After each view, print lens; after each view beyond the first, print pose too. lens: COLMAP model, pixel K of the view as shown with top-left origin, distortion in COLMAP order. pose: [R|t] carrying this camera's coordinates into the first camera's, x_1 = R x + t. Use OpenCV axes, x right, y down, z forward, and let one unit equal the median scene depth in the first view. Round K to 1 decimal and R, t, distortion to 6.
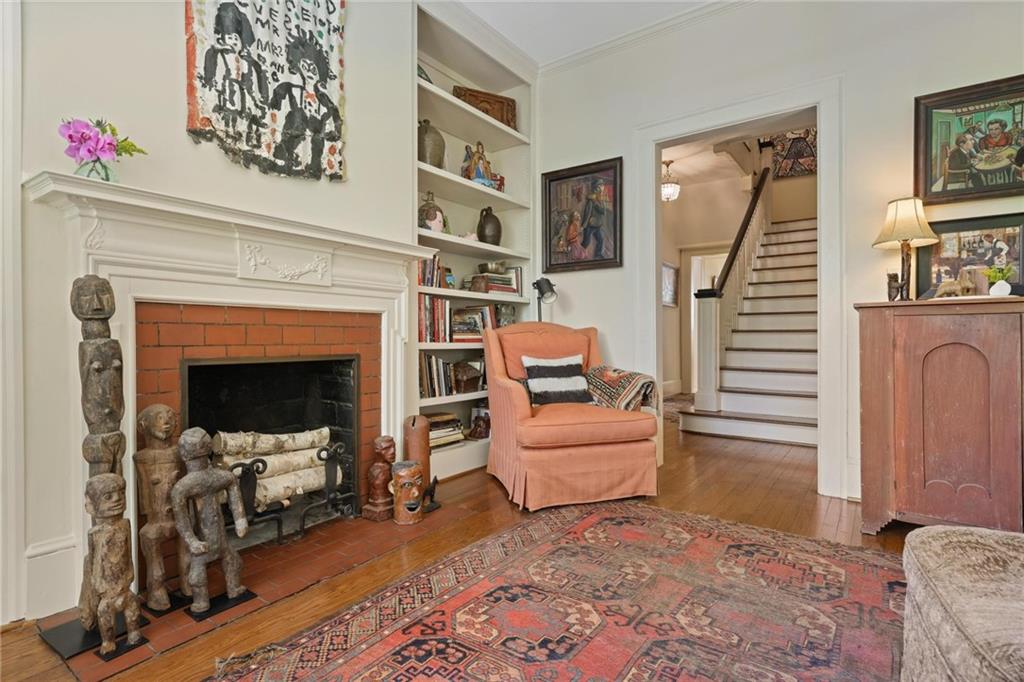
lens RADIAL K [[503.3, 0, 509.7], [0, 503.3, 339.9], [0, 0, 1]] dist [0.003103, 0.001229]
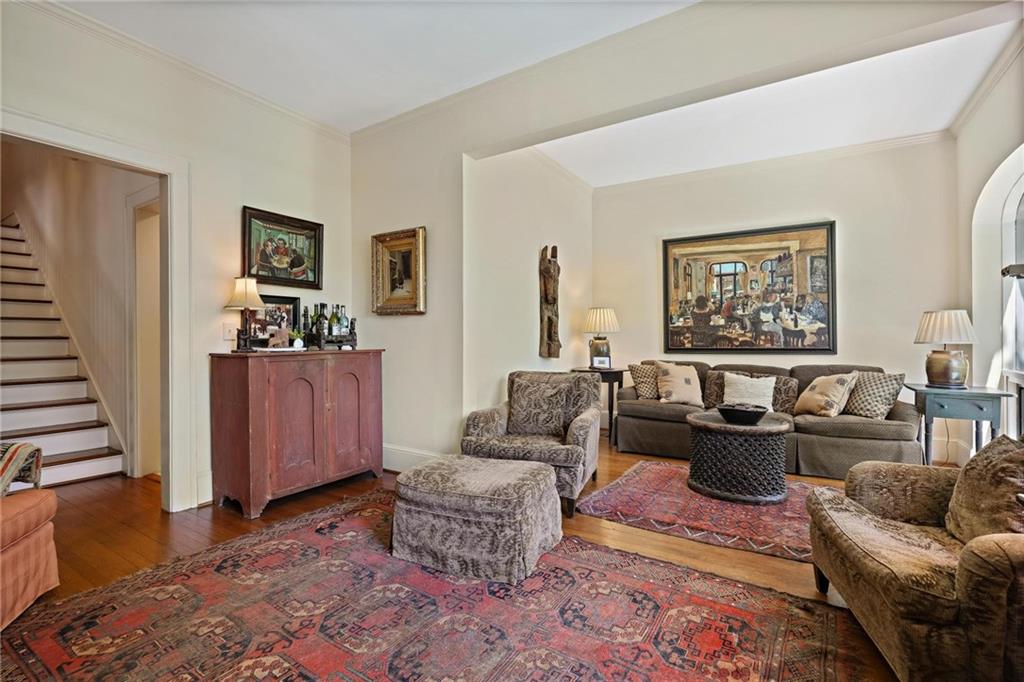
lens RADIAL K [[465.5, 0, 508.2], [0, 465.5, 338.9], [0, 0, 1]] dist [0.005586, 0.000914]
pose [[-0.040591, -0.001777, 0.999174, -0.588146], [0.009694, 0.999951, 0.002172, -0.105102], [-0.999129, 0.009774, -0.040572, 0.330908]]
